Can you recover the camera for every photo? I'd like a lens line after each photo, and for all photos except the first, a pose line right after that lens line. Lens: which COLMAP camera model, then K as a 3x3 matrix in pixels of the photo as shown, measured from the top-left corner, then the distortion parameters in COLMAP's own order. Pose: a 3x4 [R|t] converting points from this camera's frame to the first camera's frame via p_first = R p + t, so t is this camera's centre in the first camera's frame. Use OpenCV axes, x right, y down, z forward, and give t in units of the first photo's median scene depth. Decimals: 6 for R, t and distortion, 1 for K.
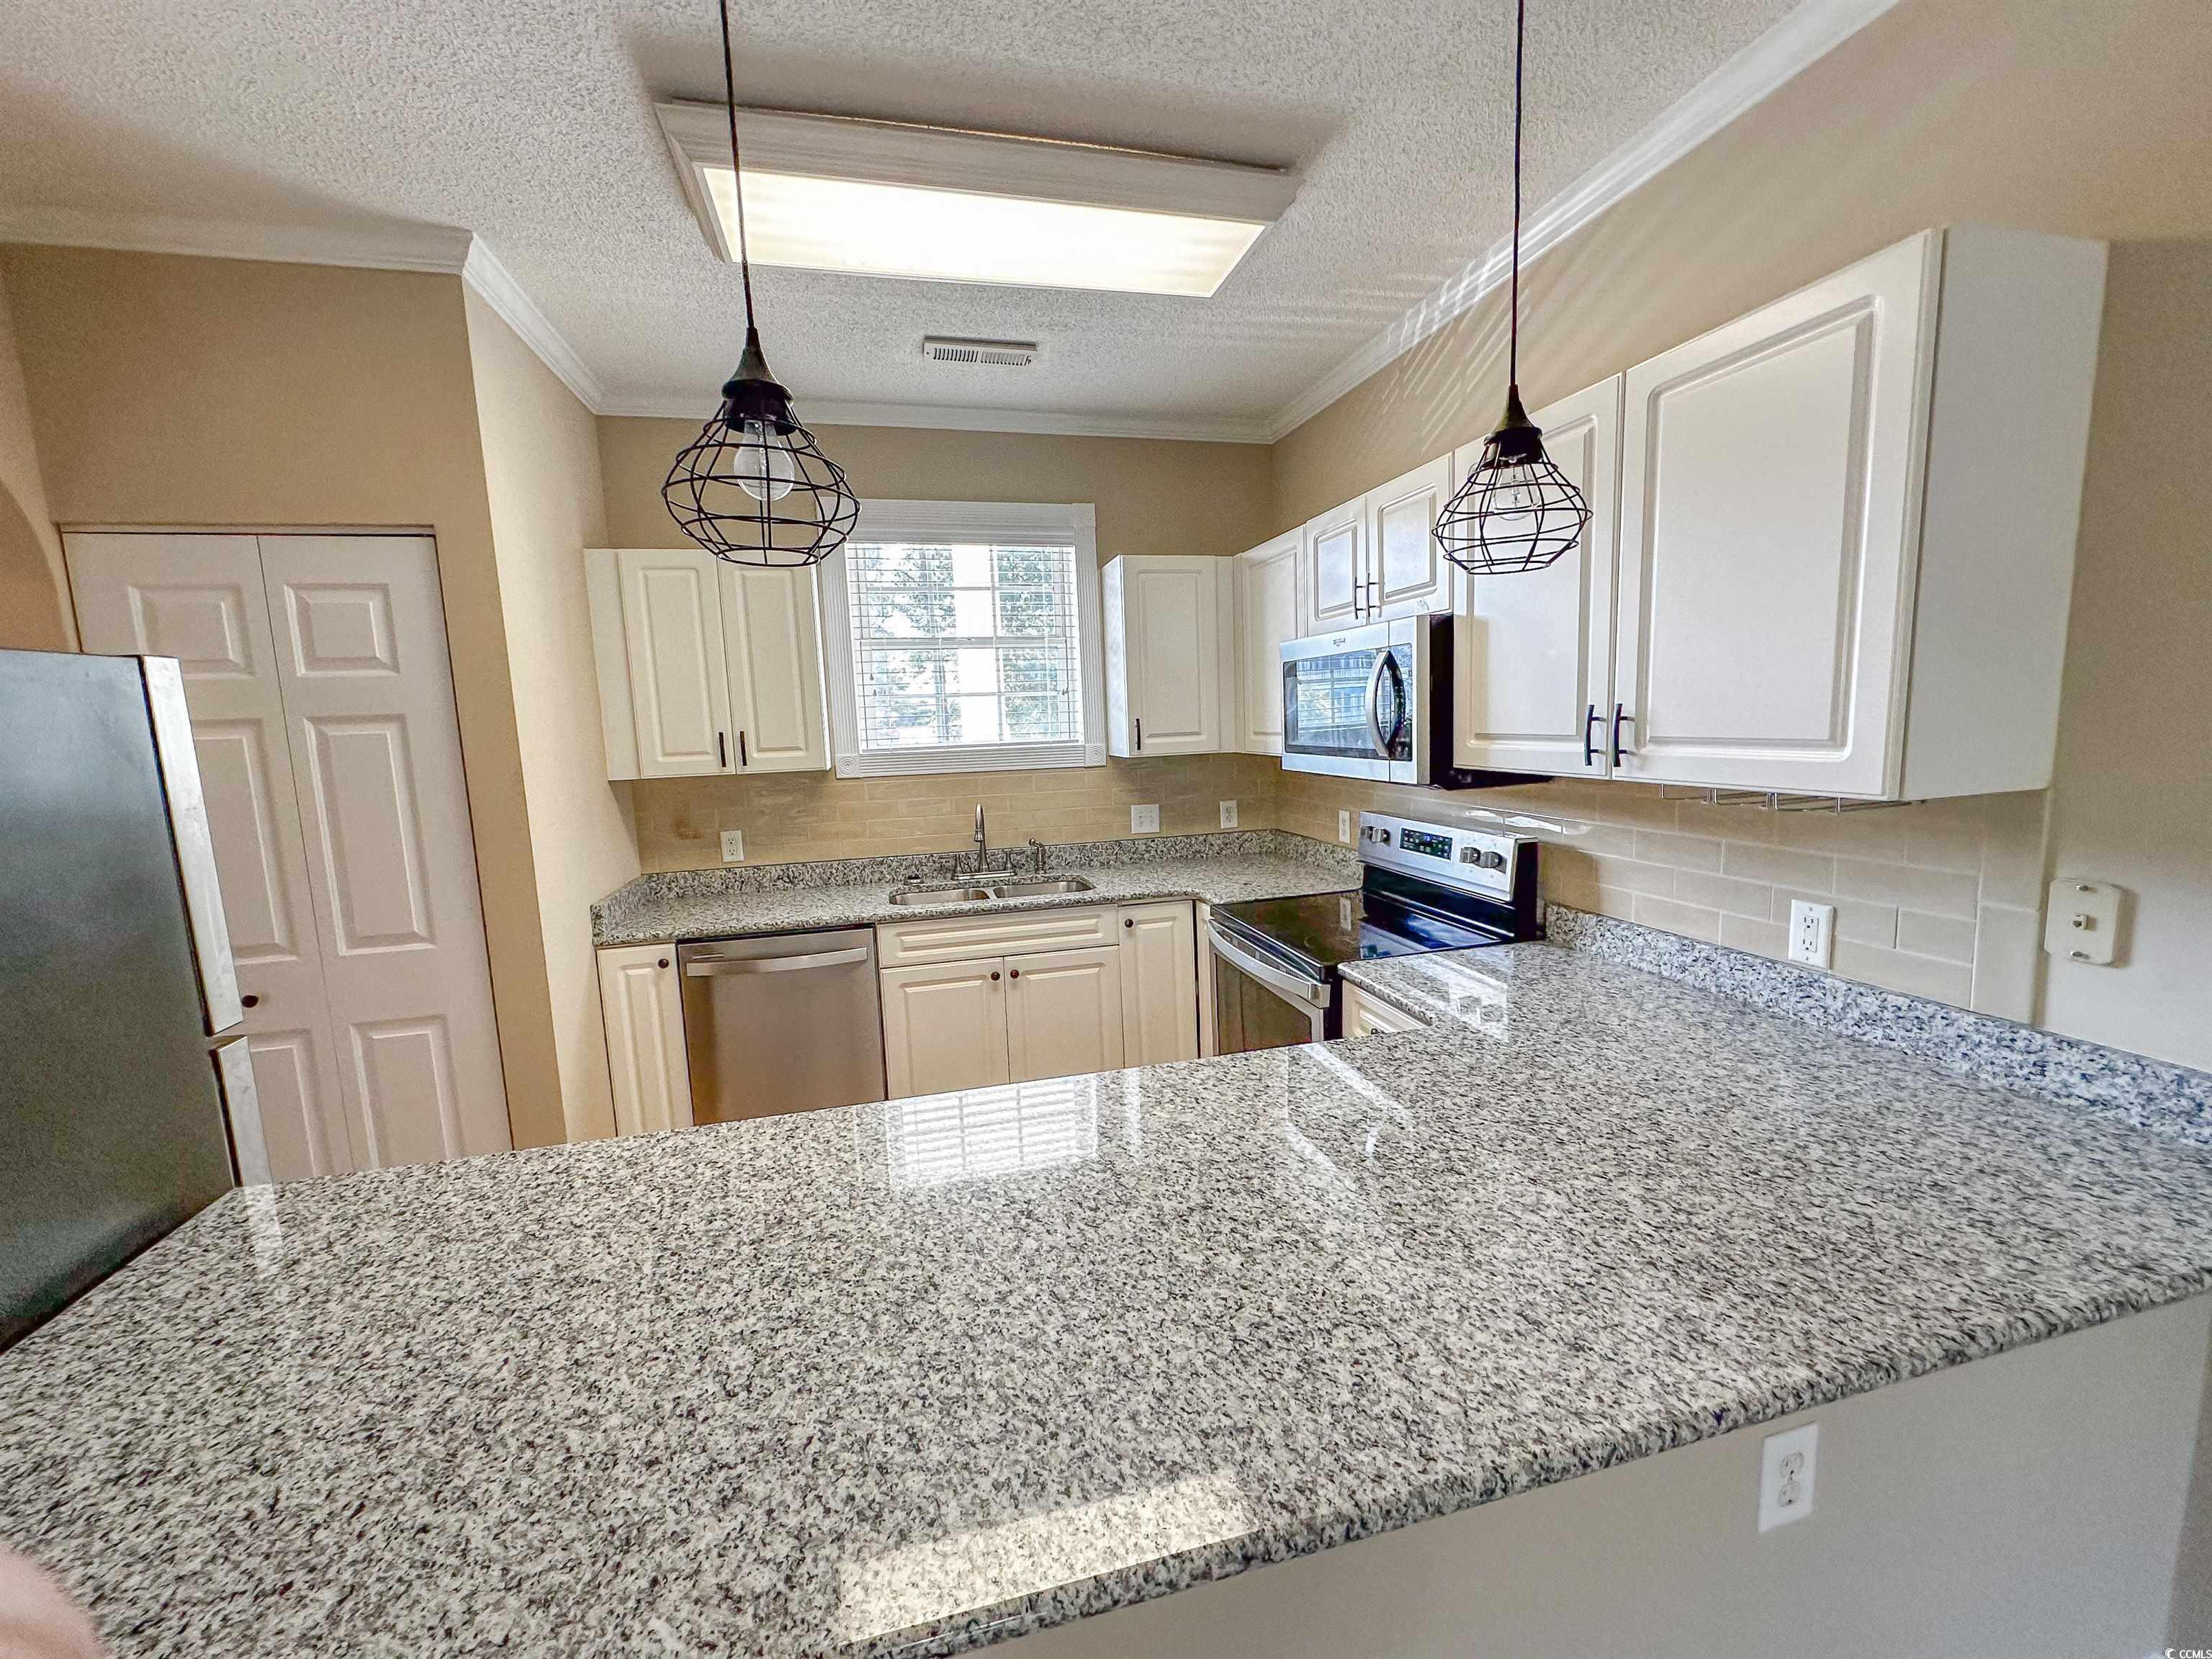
lens RADIAL K [[881.4, 0, 1105.8], [0, 881.4, 829.7], [0, 0, 1]] dist [-0.001963, 0.001074]
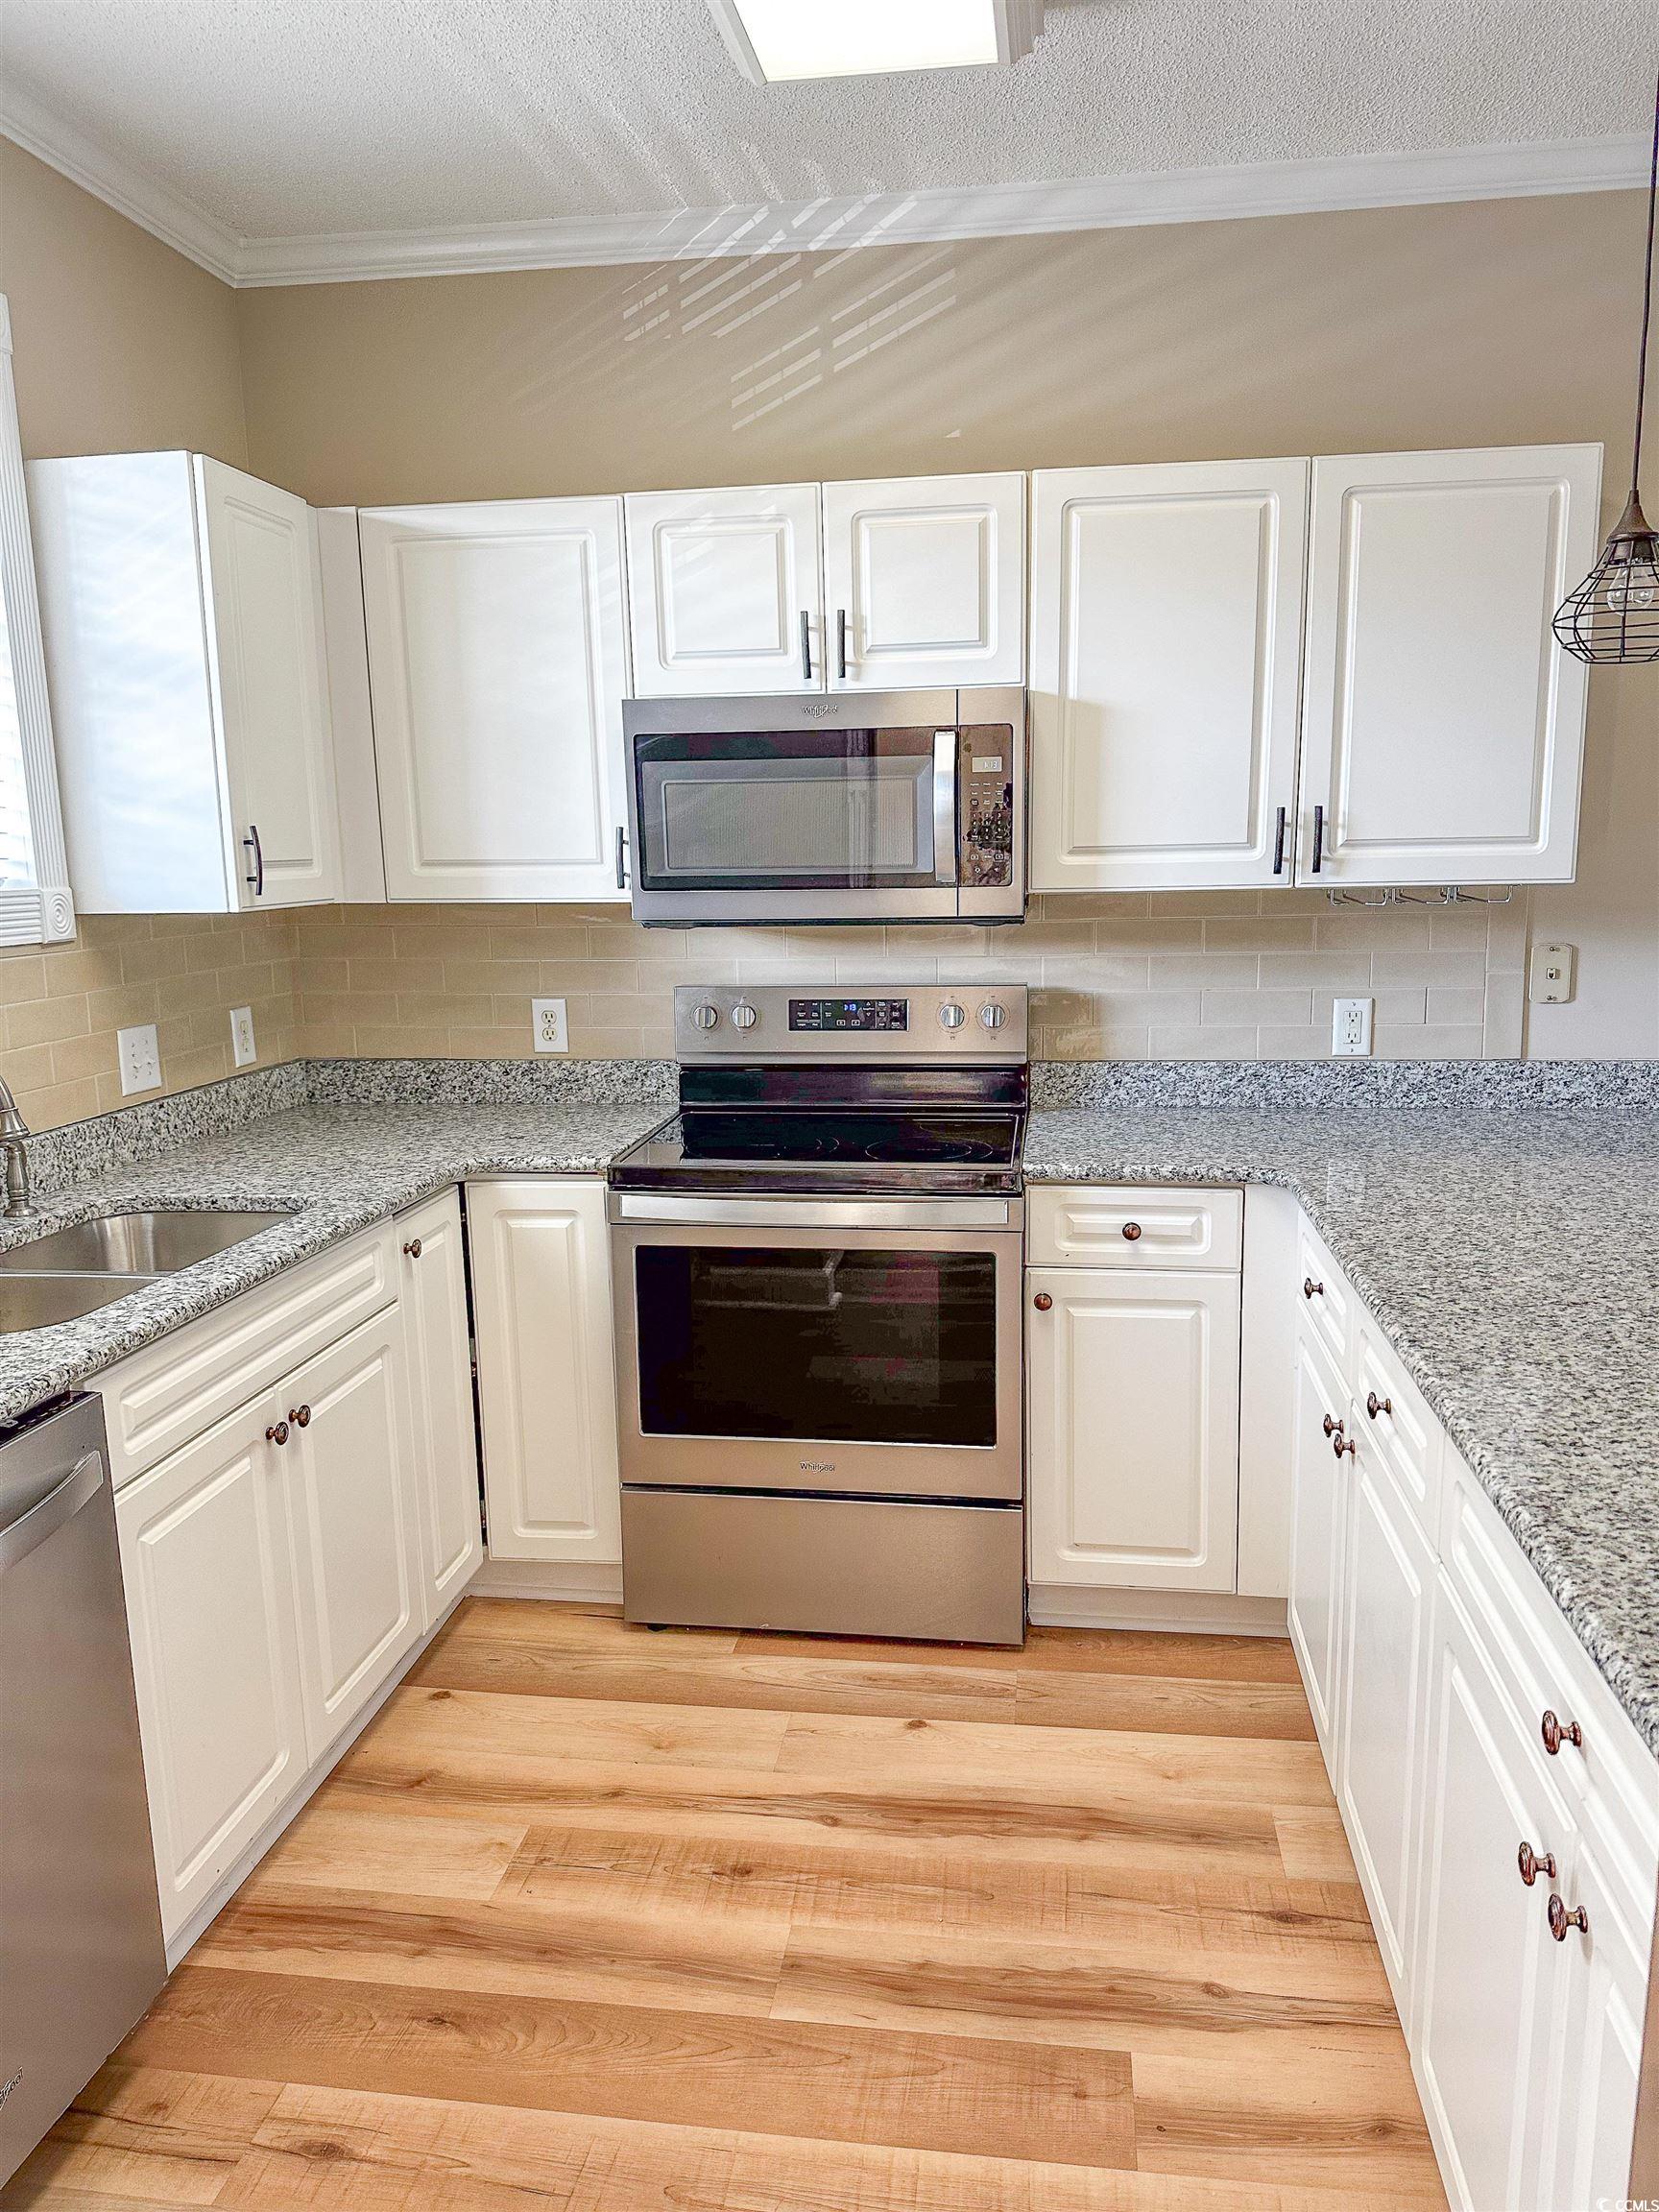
lens RADIAL K [[1548.2, 0, 838.5], [0, 1548.2, 1105.6], [0, 0, 1]] dist [0.053790, -0.066040]
pose [[0.378705, -0.125120, 0.917021, -1.220663], [0.122548, 0.988875, 0.084315, -0.027074], [-0.917368, 0.080449, 0.389825, 0.833263]]
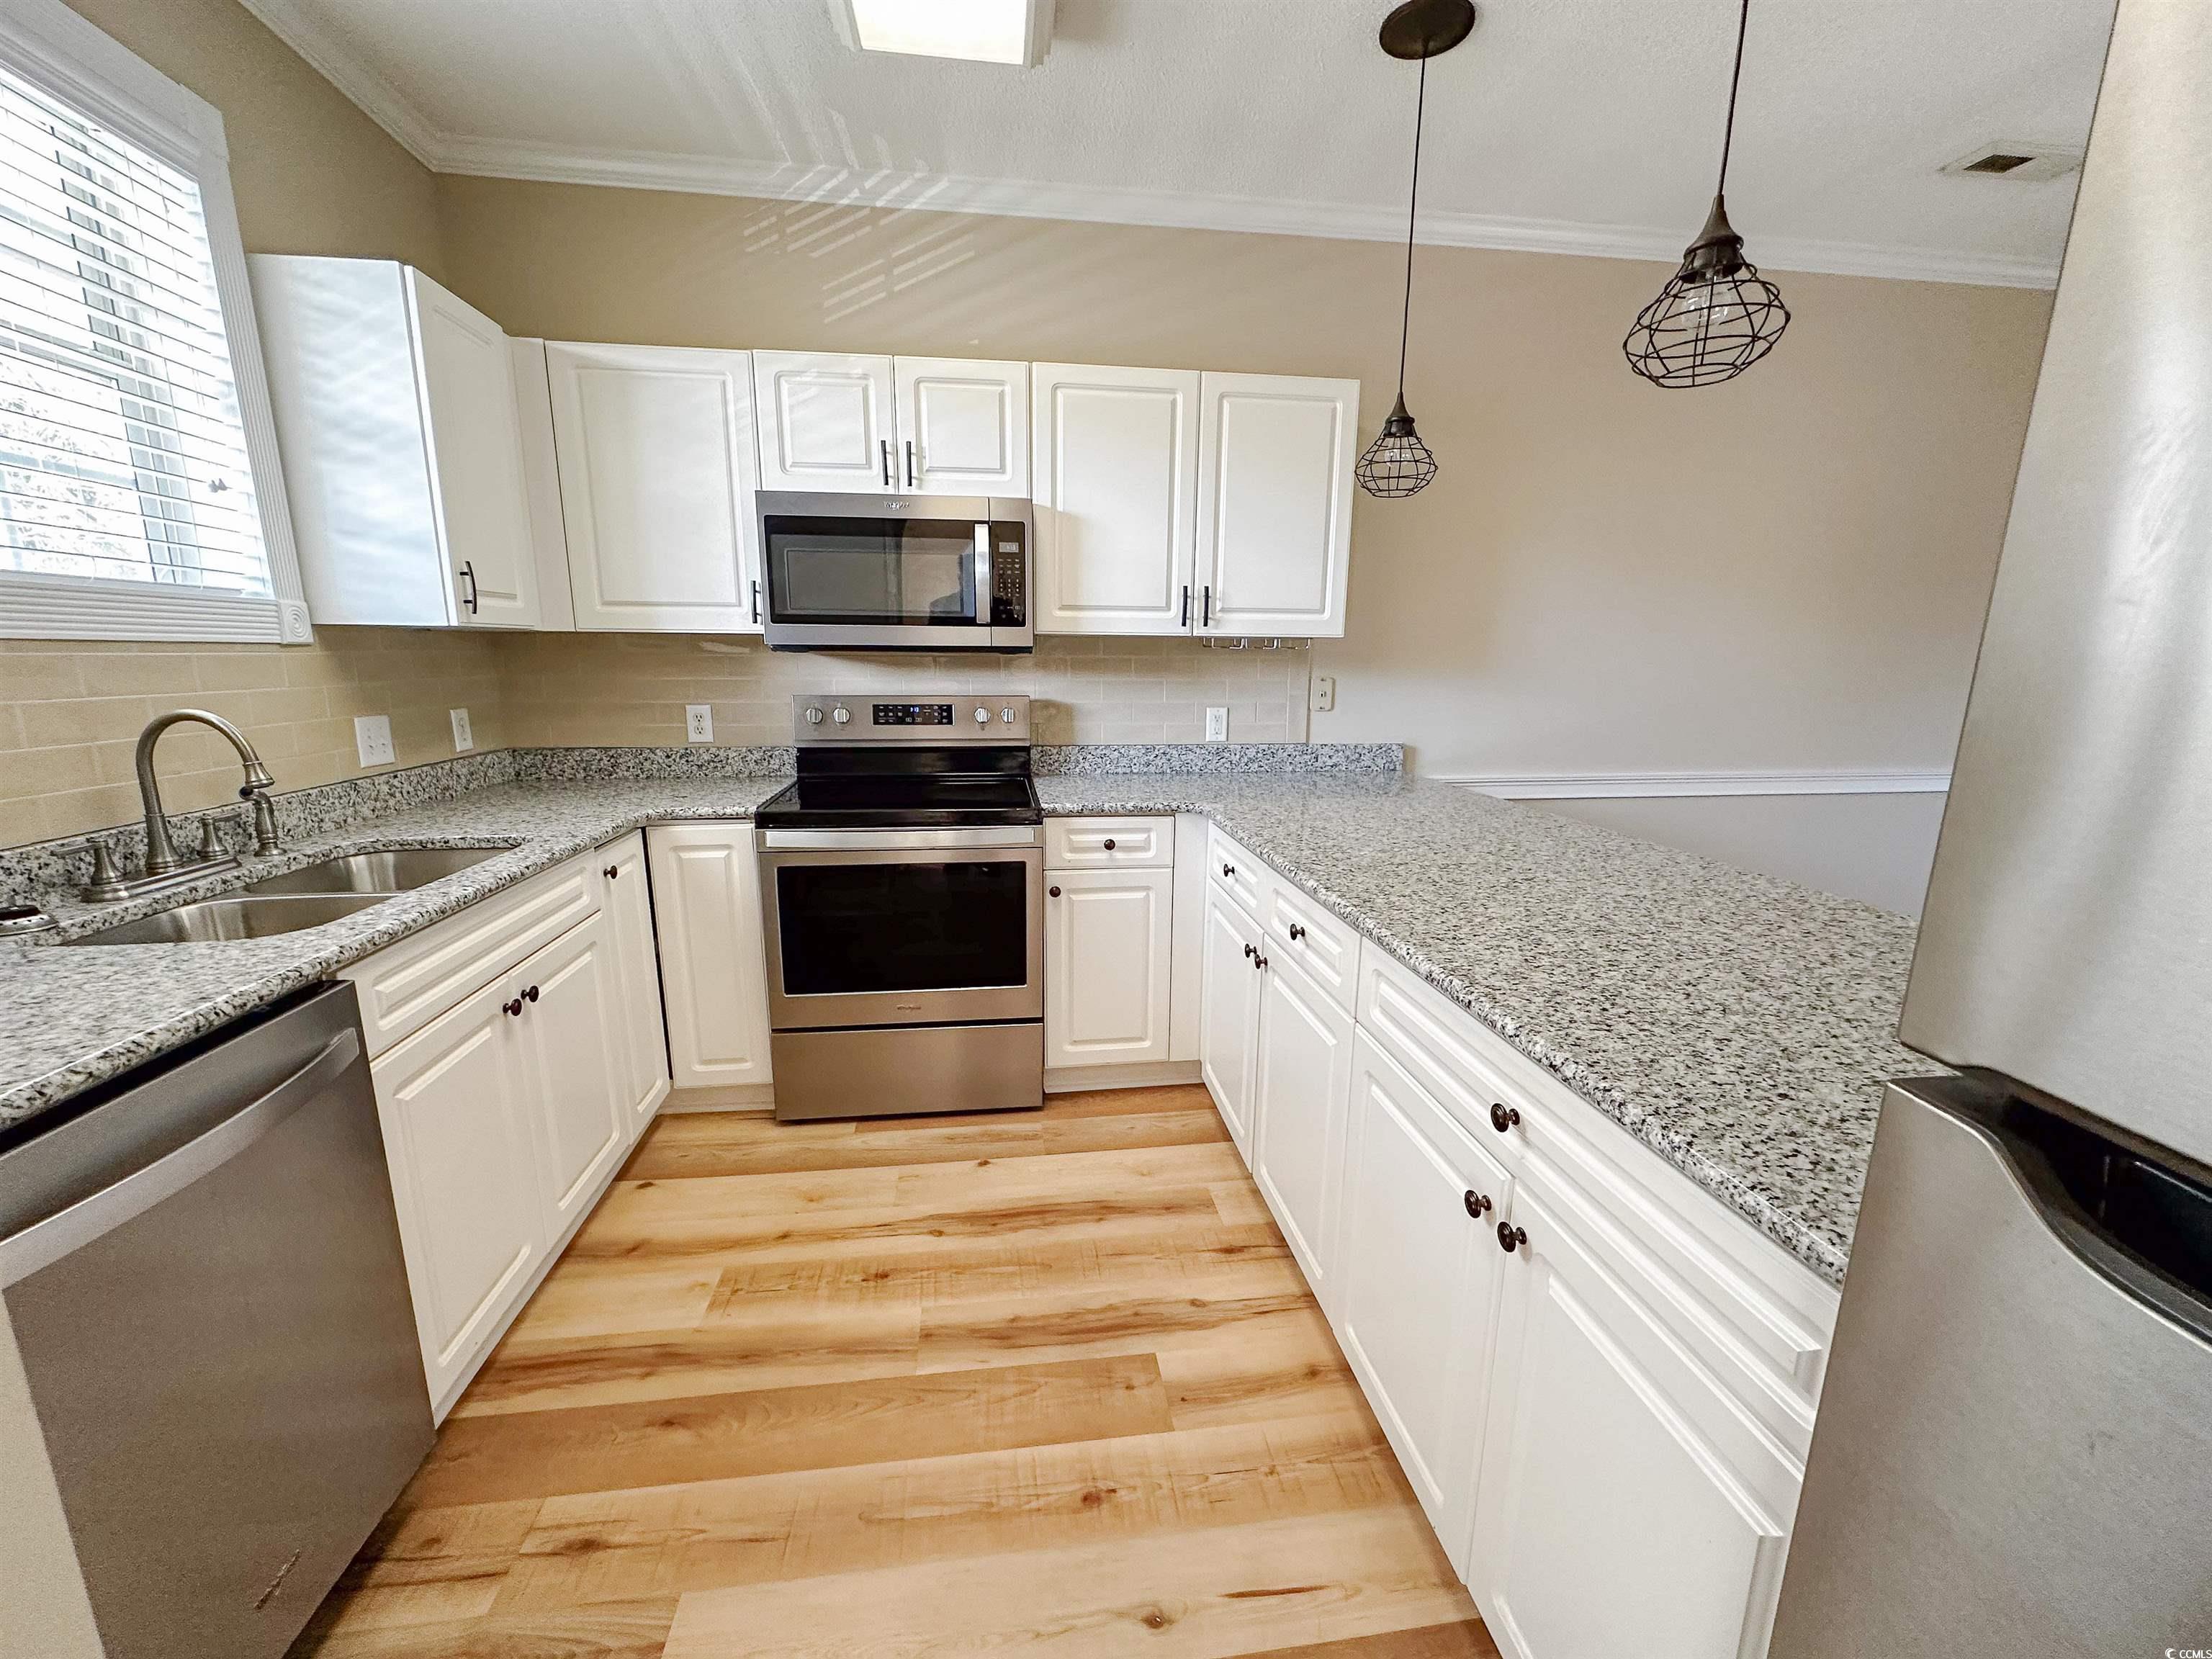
lens RADIAL K [[881.4, 0, 1100.5], [0, 881.4, 828.4], [0, 0, 1]] dist [-0.001963, 0.001074]
pose [[0.116657, -0.156061, 0.980834, -1.079903], [0.115401, 0.983018, 0.142683, 0.038893], [-0.986445, 0.096545, 0.132685, 1.008863]]
